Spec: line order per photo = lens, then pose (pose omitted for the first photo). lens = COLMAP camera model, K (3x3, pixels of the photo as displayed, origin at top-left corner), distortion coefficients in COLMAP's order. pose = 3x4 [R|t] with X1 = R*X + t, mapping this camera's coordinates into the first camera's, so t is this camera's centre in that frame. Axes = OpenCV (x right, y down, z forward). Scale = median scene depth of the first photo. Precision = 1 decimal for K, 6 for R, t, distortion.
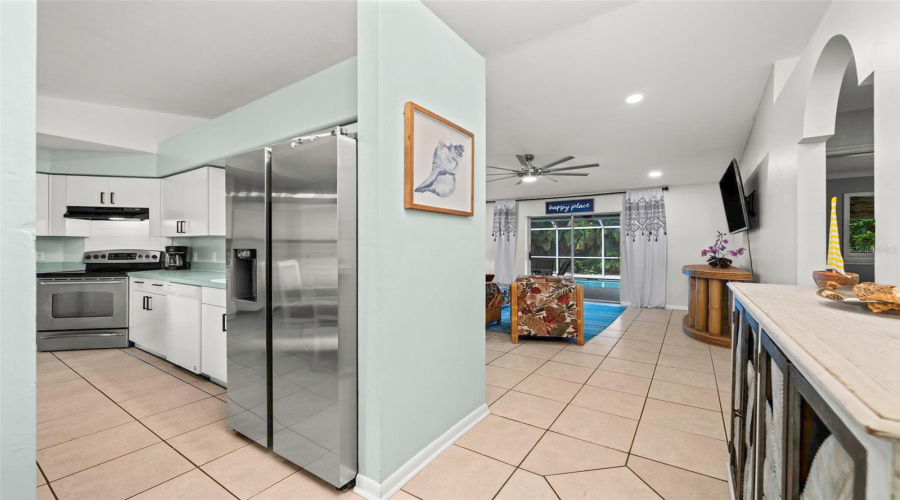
lens RADIAL K [[362.0, 0, 450.7], [0, 362.0, 241.6], [0, 0, 1]] dist [-0.002765, -0.000539]
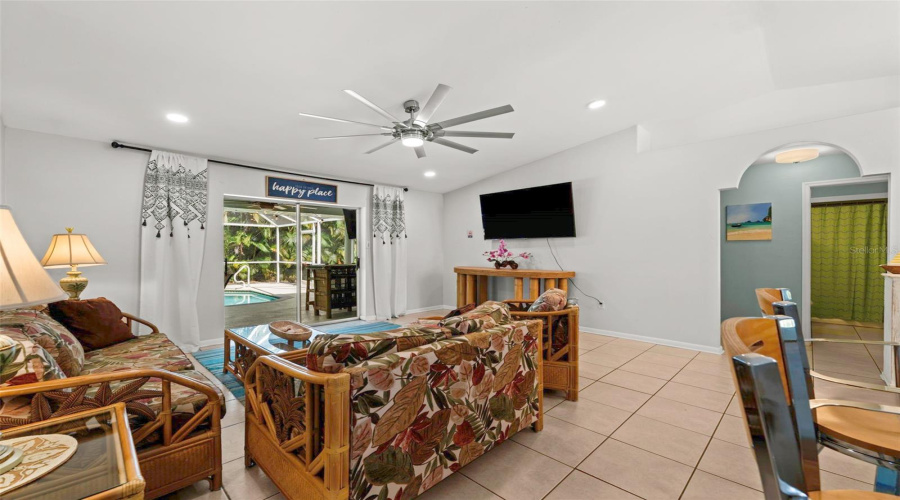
lens RADIAL K [[362.0, 0, 450.7], [0, 362.0, 241.6], [0, 0, 1]] dist [-0.002765, -0.000539]
pose [[0.200123, 0.021026, 0.979545, -0.343348], [-0.019968, 0.999650, -0.017378, 0.005556], [-0.979567, -0.016082, 0.200473, 0.748654]]
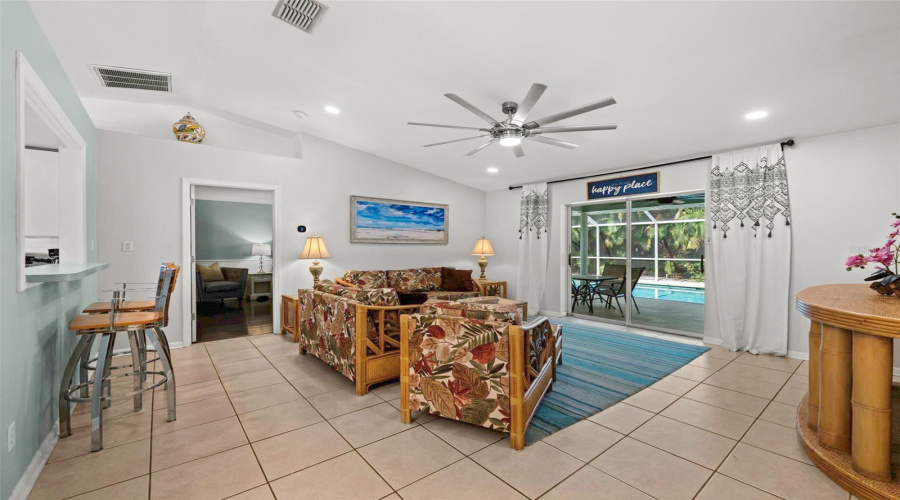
lens RADIAL K [[362.0, 0, 450.7], [0, 362.0, 241.6], [0, 0, 1]] dist [-0.002765, -0.000539]
pose [[0.953714, -0.006771, -0.300640, 0.286428], [0.008035, 0.999963, 0.002968, -0.000412], [0.300609, -0.005246, 0.953733, 0.337463]]
